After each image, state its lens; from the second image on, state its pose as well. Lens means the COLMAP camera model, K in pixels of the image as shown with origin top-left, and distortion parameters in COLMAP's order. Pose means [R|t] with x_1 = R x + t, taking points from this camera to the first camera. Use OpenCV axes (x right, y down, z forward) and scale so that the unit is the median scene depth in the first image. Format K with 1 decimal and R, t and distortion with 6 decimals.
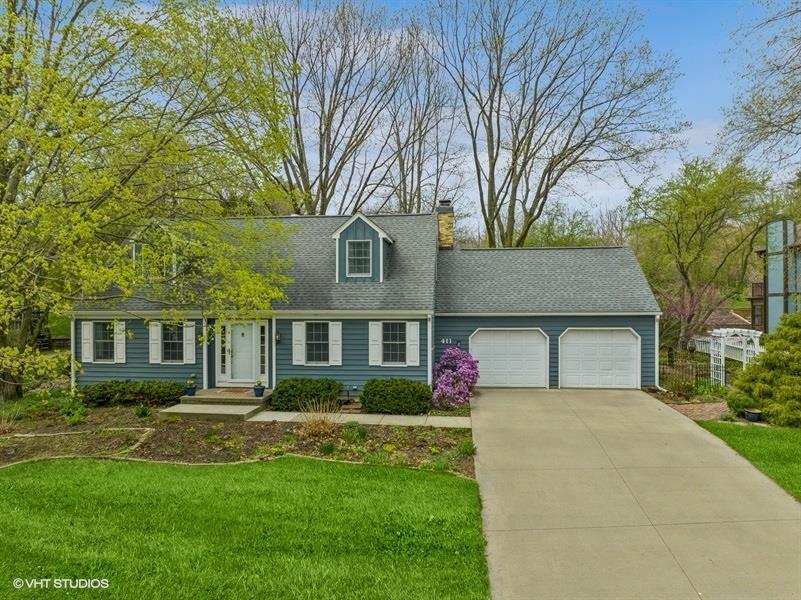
lens RADIAL K [[561.8, 0, 400.5], [0, 561.8, 300.0], [0, 0, 1]] dist [-0.036561, 0.004259]
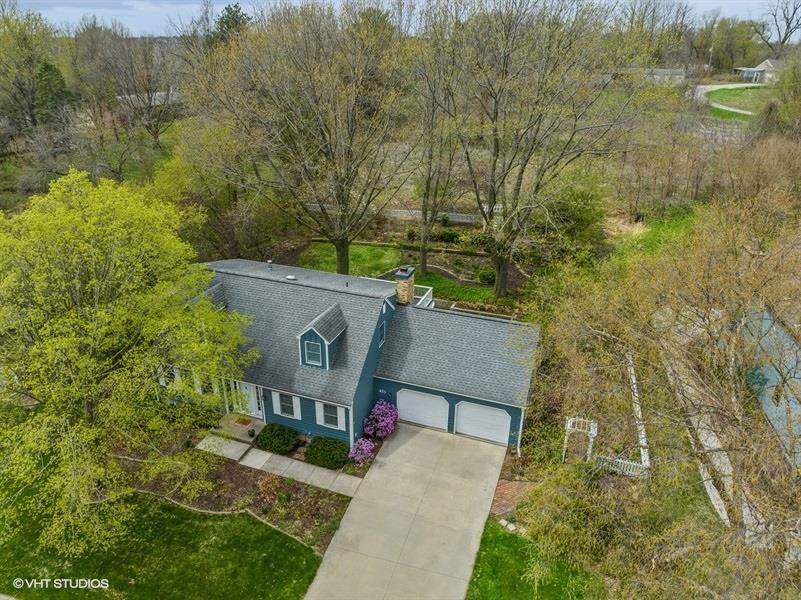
lens RADIAL K [[561.8, 0, 400.5], [0, 561.8, 300.0], [0, 0, 1]] dist [-0.036561, 0.004259]
pose [[0.970104, 0.119790, -0.211066, 0.466497], [-0.010622, 0.889818, 0.456192, -0.919840], [0.242457, -0.440312, 0.864488, -0.167091]]
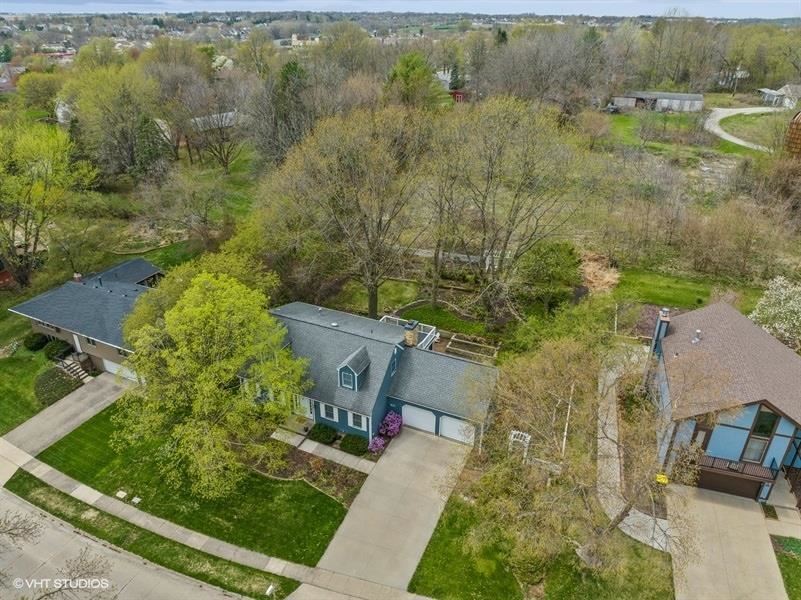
lens RADIAL K [[561.8, 0, 400.5], [0, 561.8, 300.0], [0, 0, 1]] dist [-0.036561, 0.004259]
pose [[0.947153, 0.163565, -0.275948, 0.739305], [-0.006590, 0.869976, 0.493050, -1.553858], [0.320714, -0.465175, 0.825078, -0.686276]]
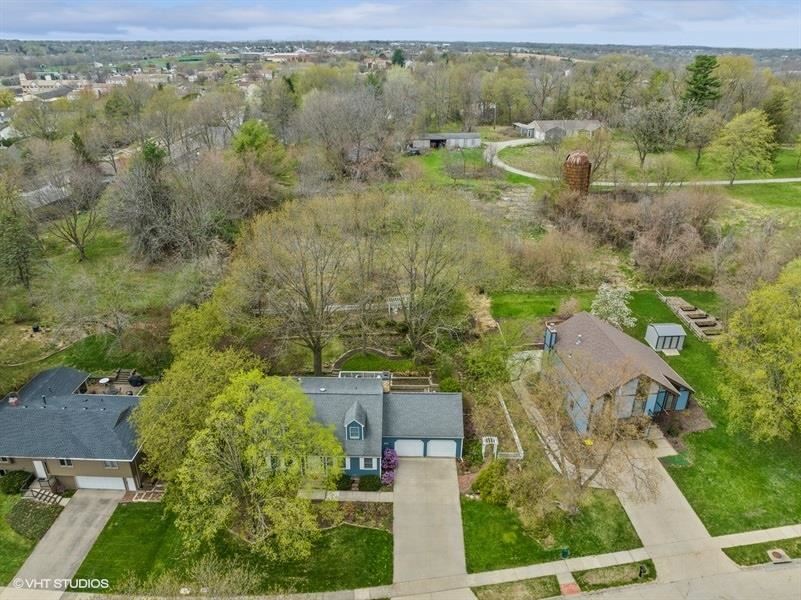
lens RADIAL K [[561.8, 0, 400.5], [0, 561.8, 300.0], [0, 0, 1]] dist [-0.036561, 0.004259]
pose [[0.994968, -0.022096, 0.097728, -0.110307], [-0.024960, 0.889968, 0.455338, -2.007488], [-0.097036, -0.455486, 0.884939, -1.215108]]
